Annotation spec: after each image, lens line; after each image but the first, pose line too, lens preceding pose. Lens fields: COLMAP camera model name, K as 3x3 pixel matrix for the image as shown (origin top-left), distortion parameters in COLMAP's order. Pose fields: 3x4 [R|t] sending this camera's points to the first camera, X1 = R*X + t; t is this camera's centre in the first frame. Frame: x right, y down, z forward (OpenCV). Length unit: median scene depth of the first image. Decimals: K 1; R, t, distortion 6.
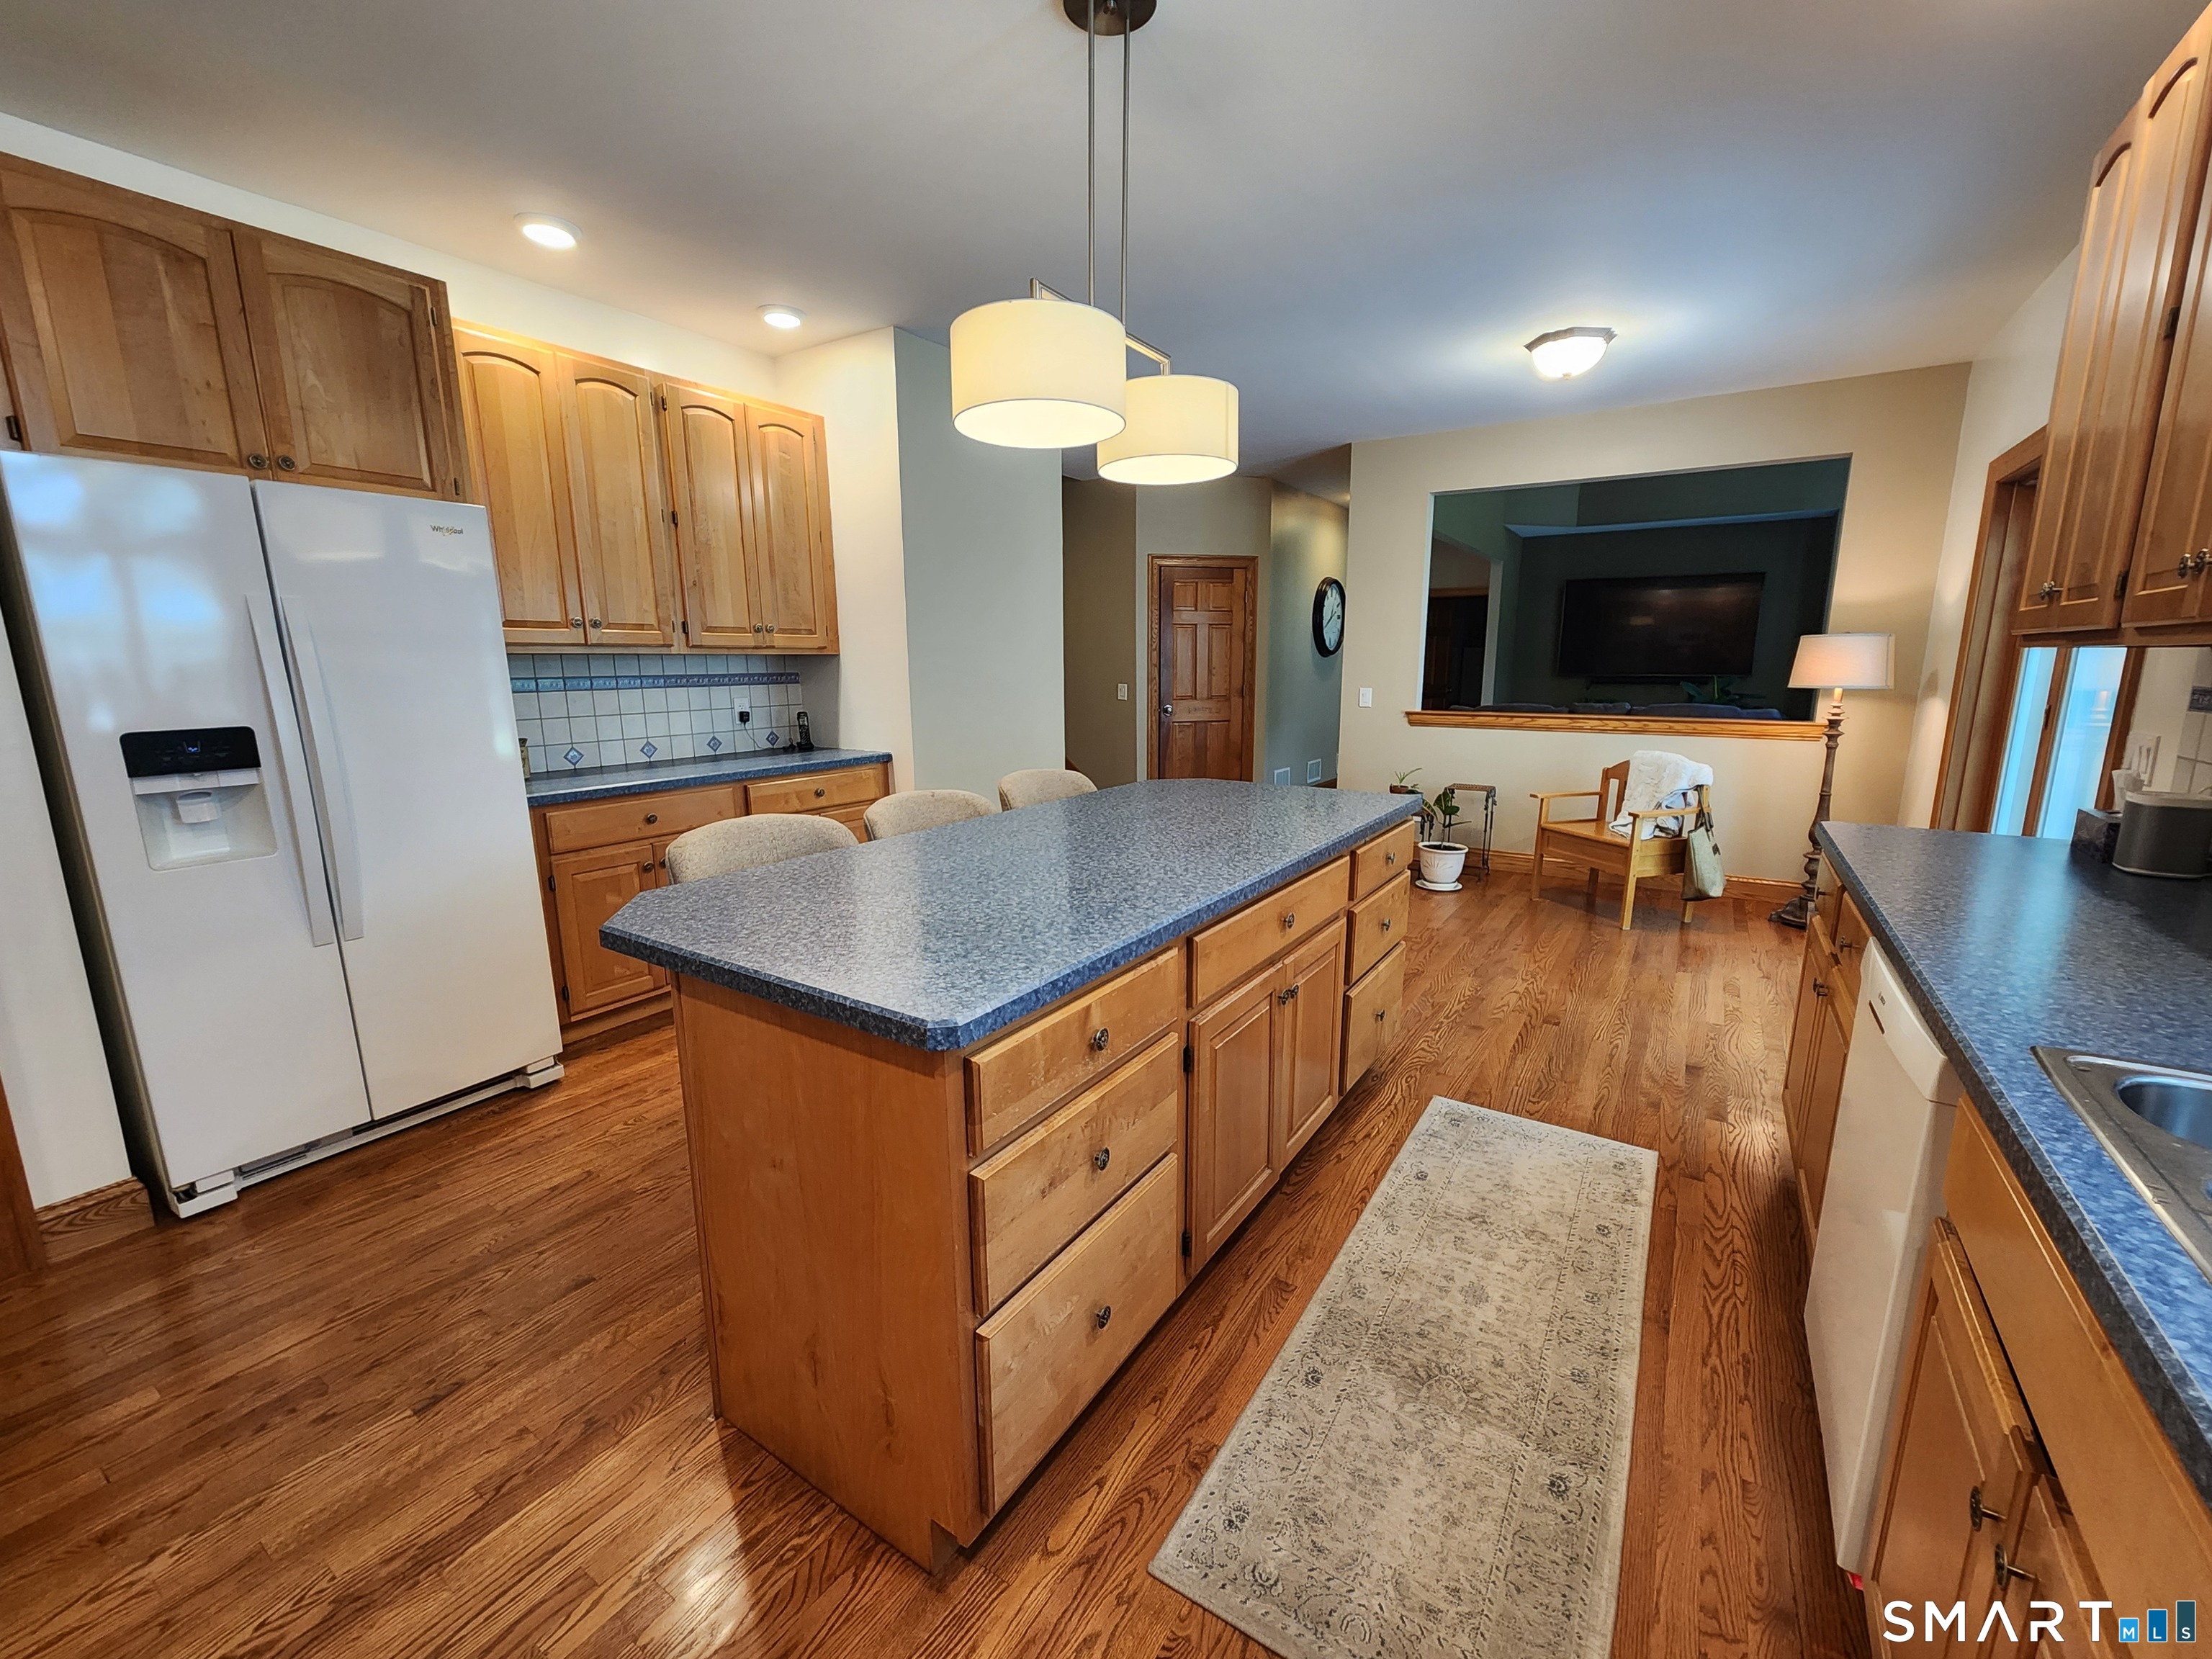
lens RADIAL K [[913.4, 0, 1106.0], [0, 913.4, 829.5], [0, 0, 1]] dist [-0.000331, -0.000154]
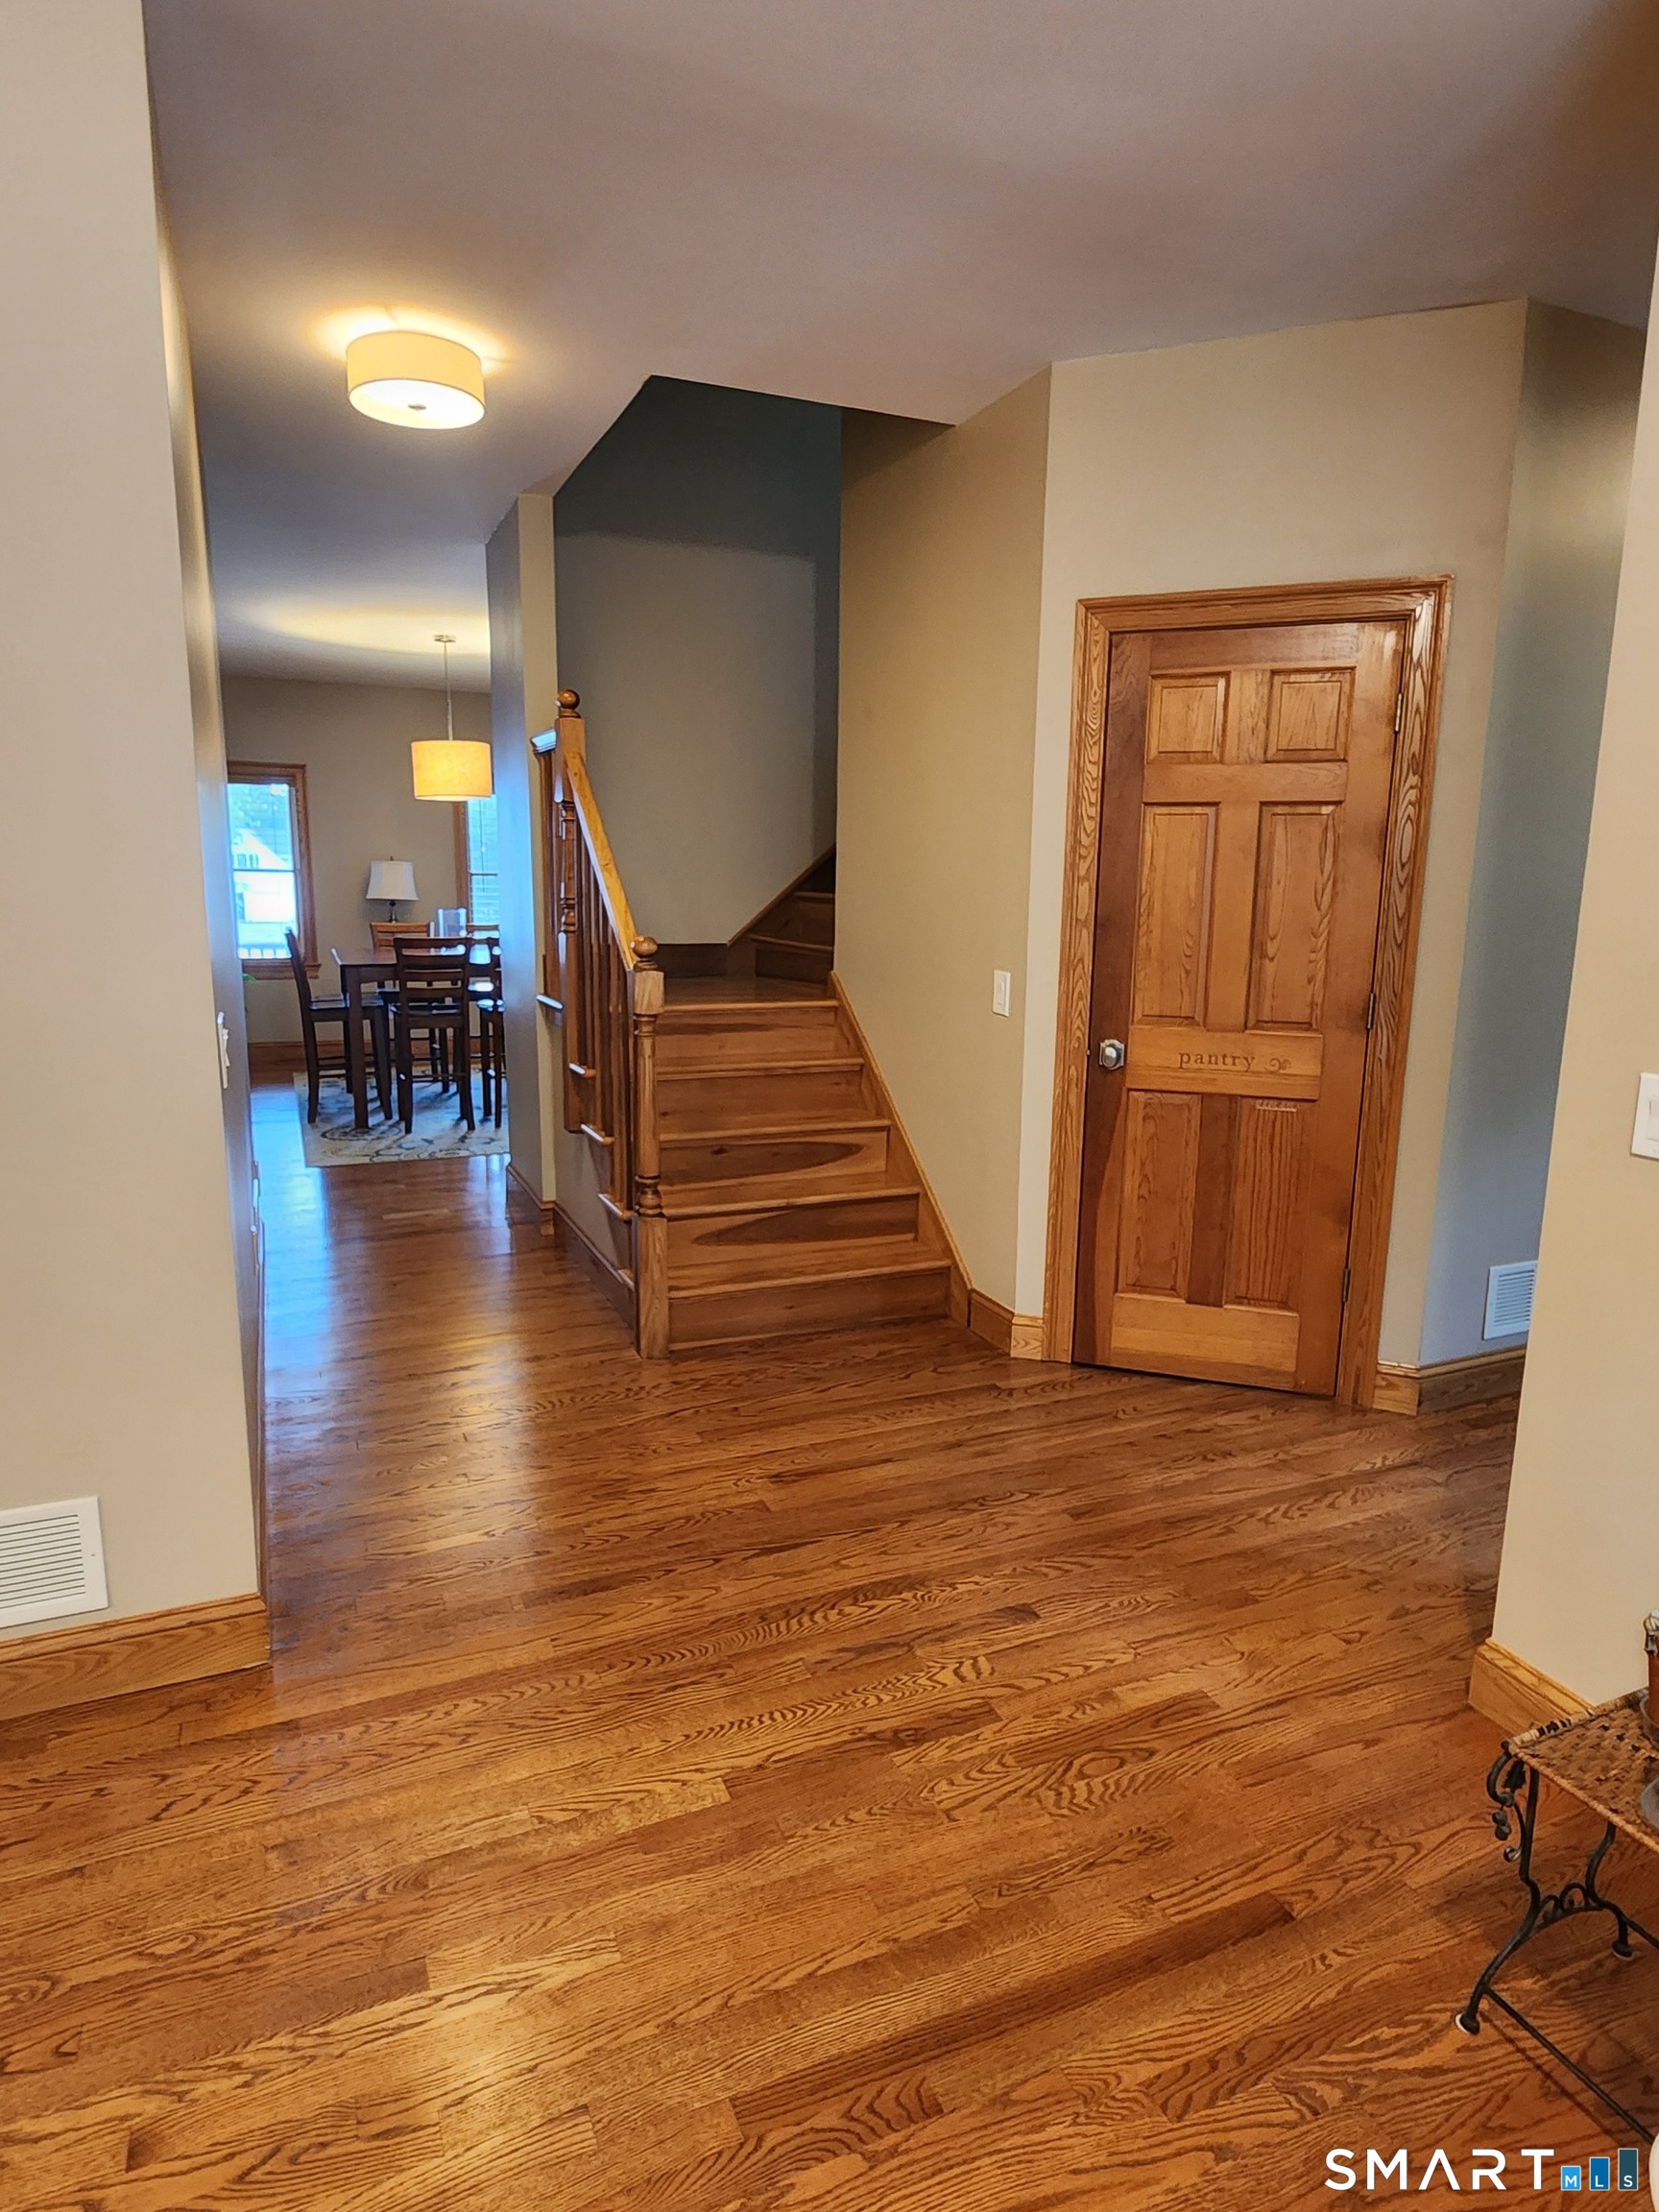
lens RADIAL K [[1263.7, 0, 829.5], [0, 1263.7, 1106.0], [0, 0, 1]] dist [-0.007726, -0.002742]
pose [[0.838167, 0.112405, -0.533705, 0.298510], [-0.111253, 0.993194, 0.034460, -0.147118], [0.533946, 0.030494, 0.844968, 0.687140]]
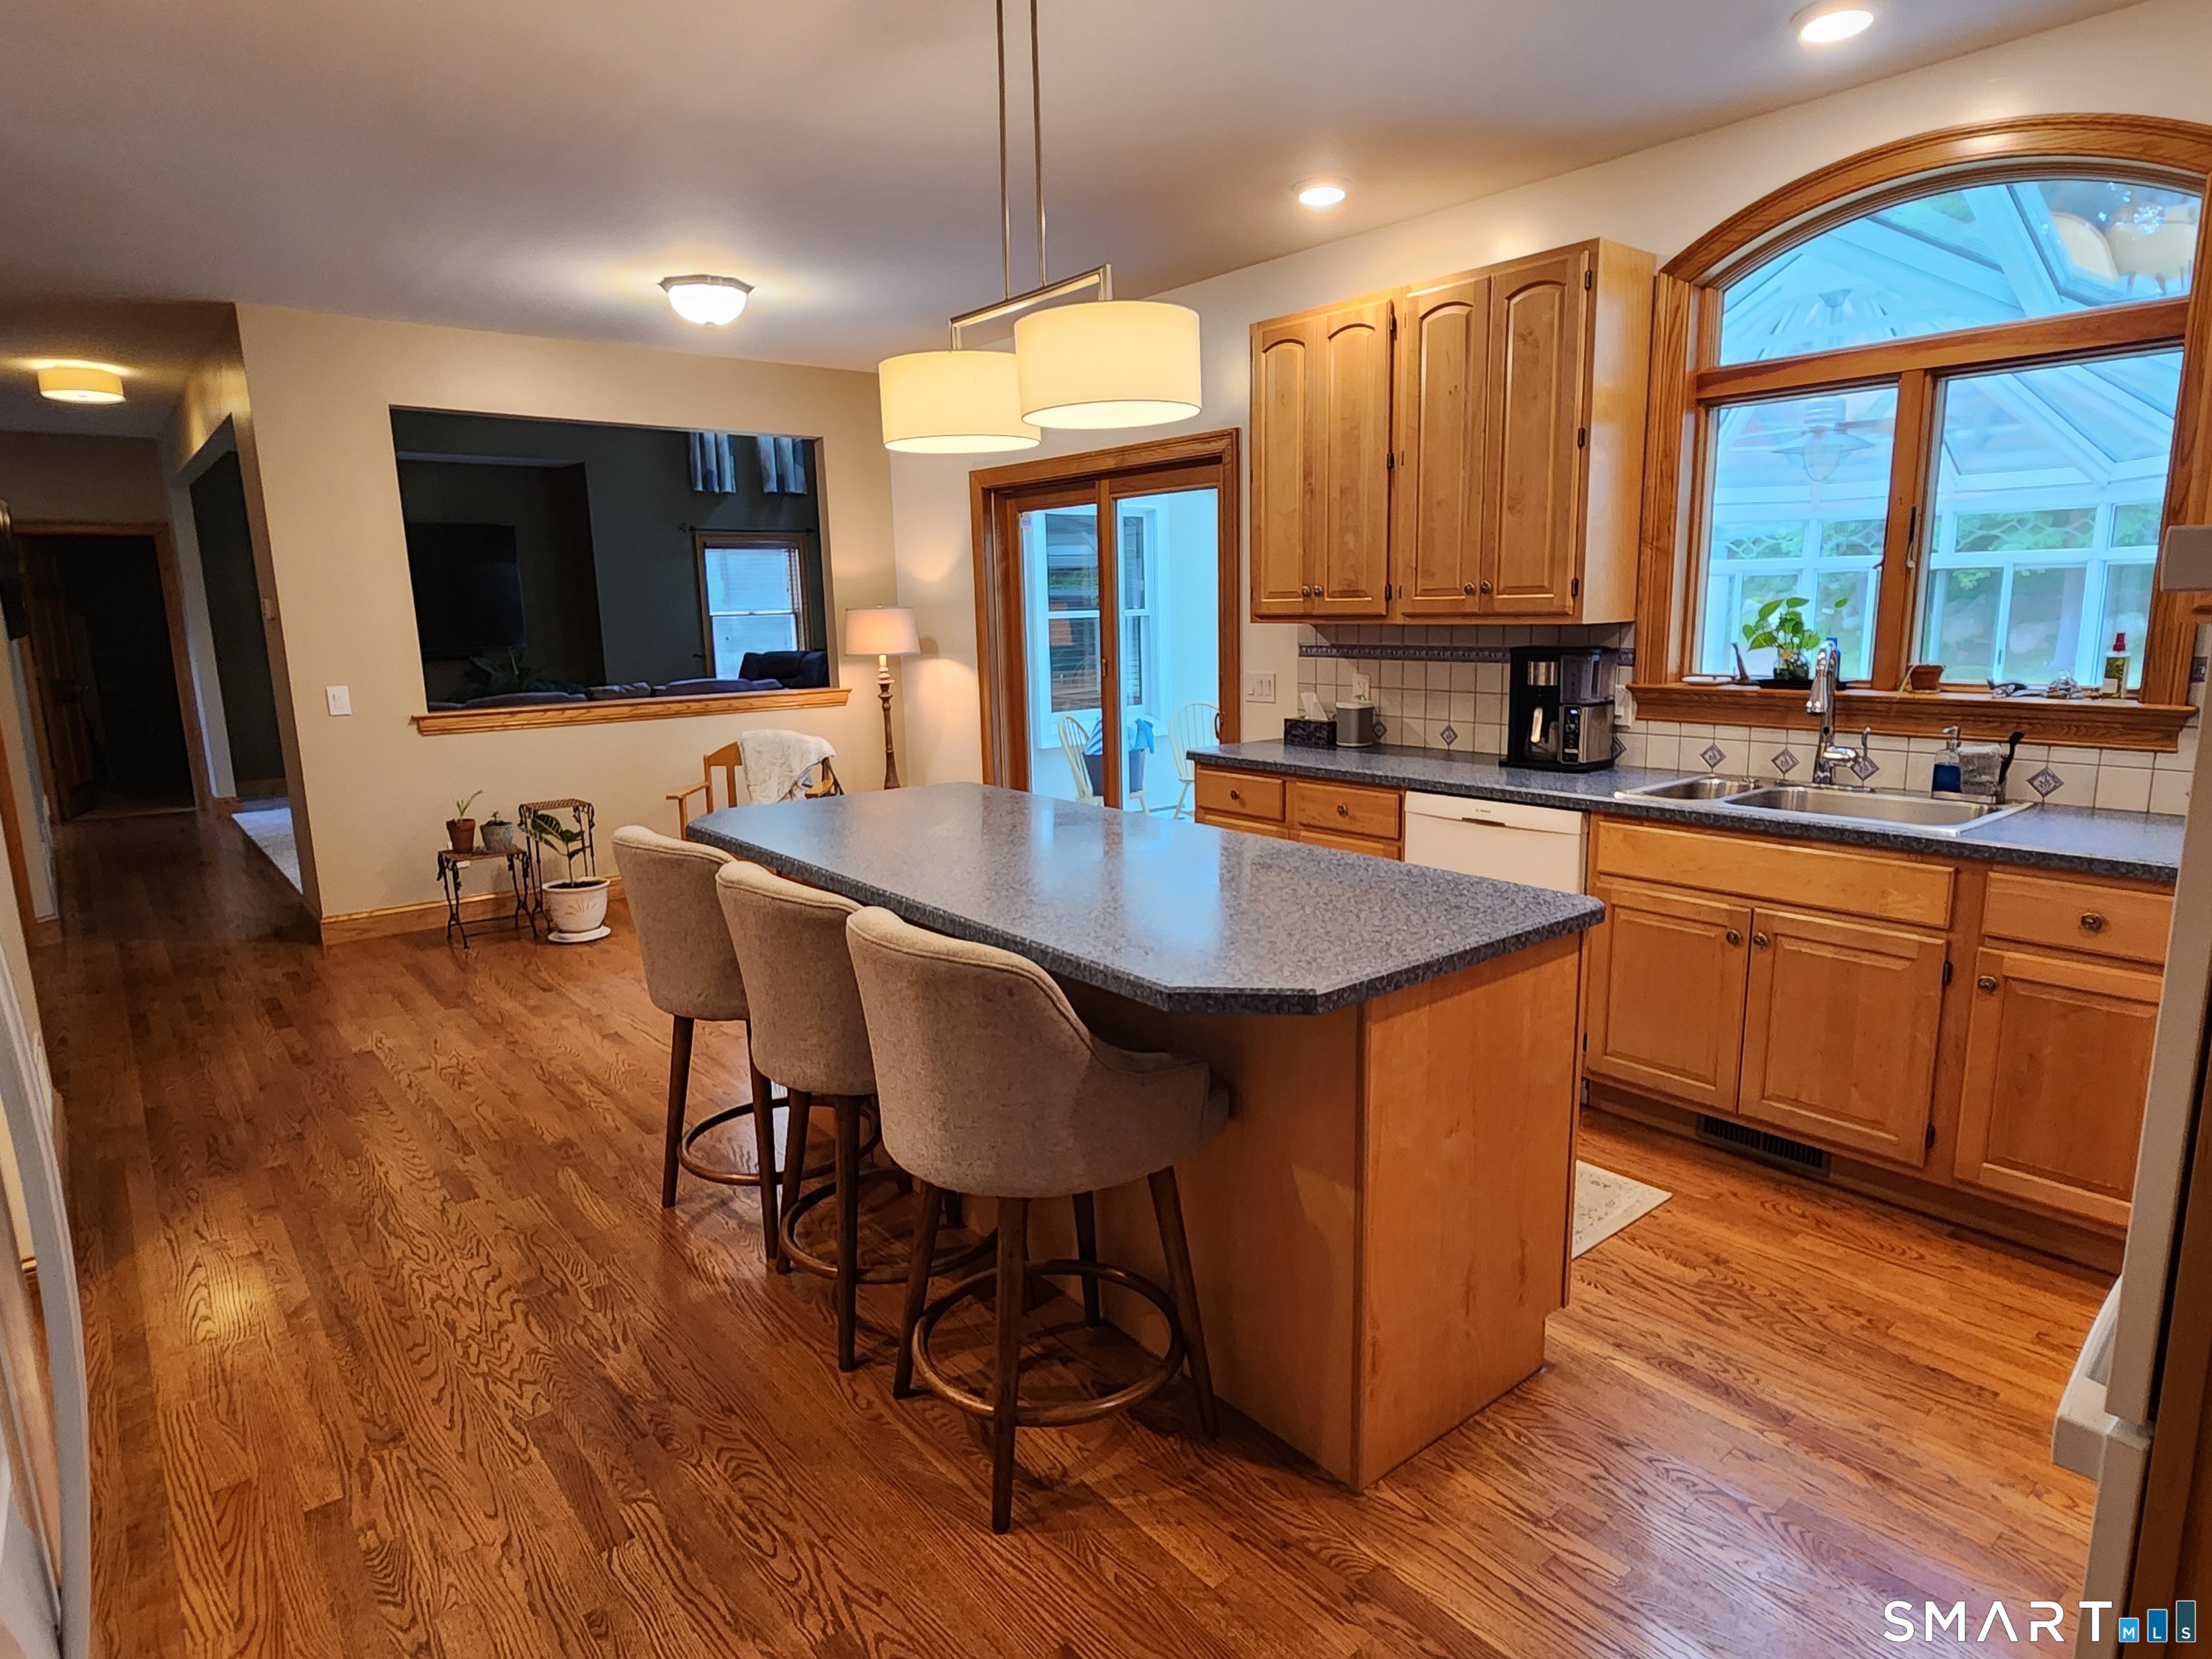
lens RADIAL K [[1263.7, 0, 1106.0], [0, 1263.7, 829.5], [0, 0, 1]] dist [-0.007726, -0.002742]
pose [[0.297392, -0.170844, 0.939346, -0.461175], [0.190072, 0.974760, 0.117109, -0.060184], [-0.935644, 0.143717, 0.322359, 0.214913]]
